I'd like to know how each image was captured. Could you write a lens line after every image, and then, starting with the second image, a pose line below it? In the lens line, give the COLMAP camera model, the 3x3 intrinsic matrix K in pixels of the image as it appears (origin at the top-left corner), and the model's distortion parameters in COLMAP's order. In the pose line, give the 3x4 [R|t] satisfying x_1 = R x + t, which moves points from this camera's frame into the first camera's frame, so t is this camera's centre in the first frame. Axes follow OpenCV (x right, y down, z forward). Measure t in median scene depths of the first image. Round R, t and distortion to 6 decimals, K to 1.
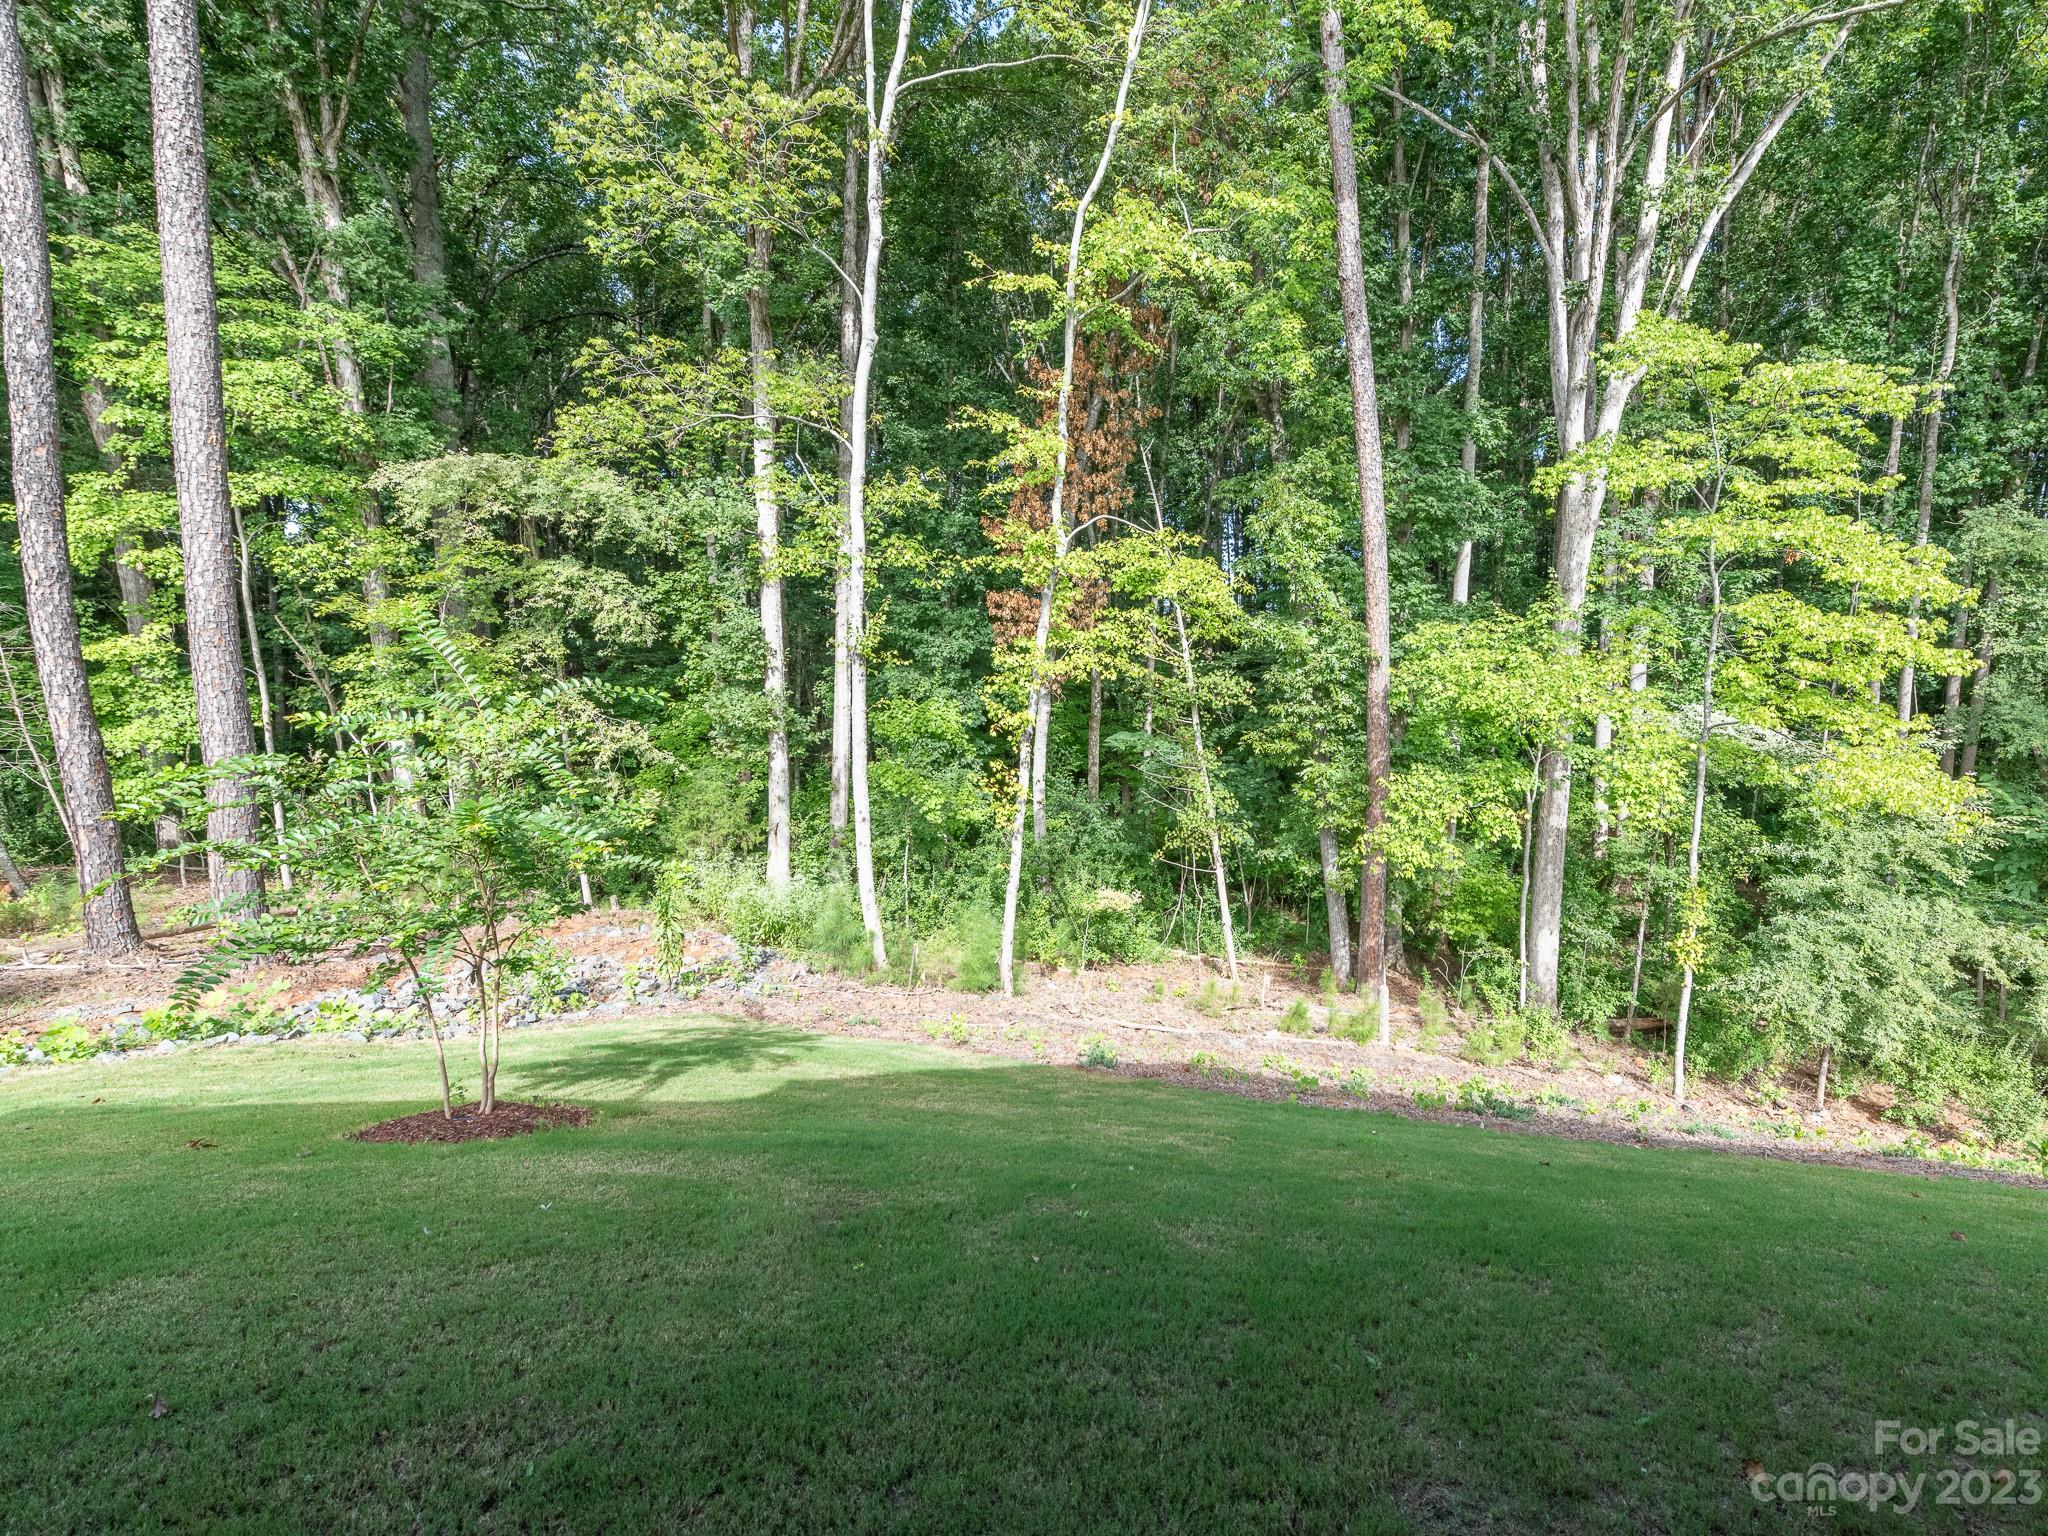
lens RADIAL K [[873.1, 0, 1126.2], [0, 873.1, 772.4], [0, 0, 1]] dist [0.002839, -0.004176]
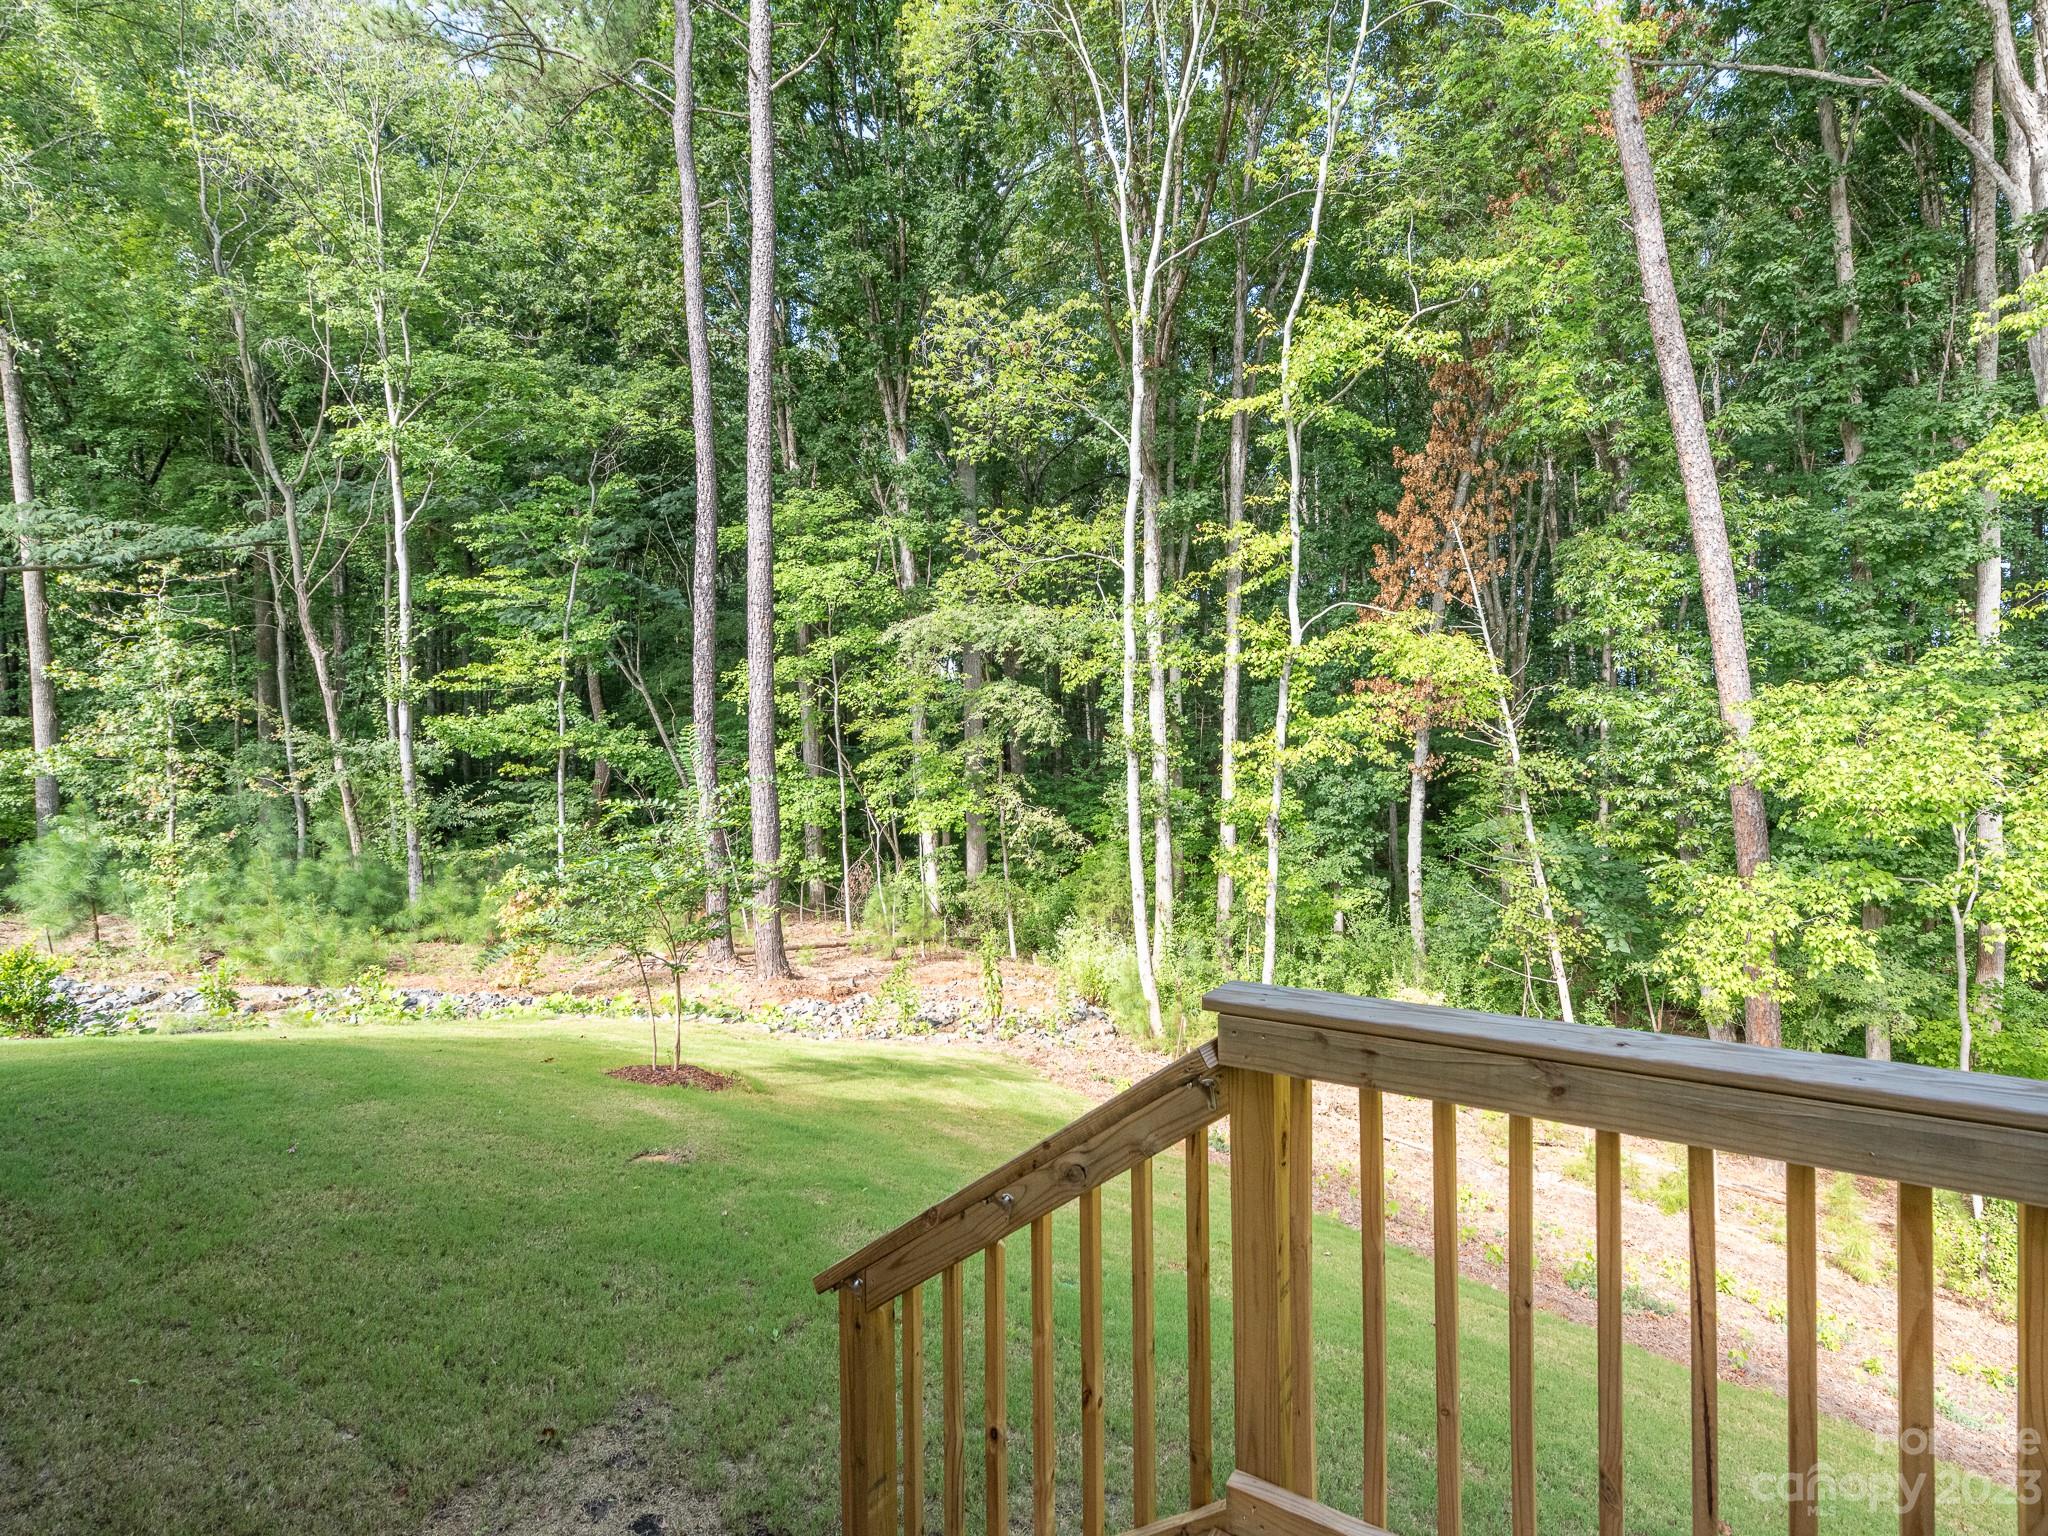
lens RADIAL K [[873.1, 0, 1126.2], [0, 873.1, 772.4], [0, 0, 1]] dist [0.002839, -0.004176]
pose [[0.857320, -0.019938, -0.514398, 0.168779], [-0.031128, 0.995413, -0.090461, -0.001663], [0.513842, 0.093566, 0.852767, 0.021622]]
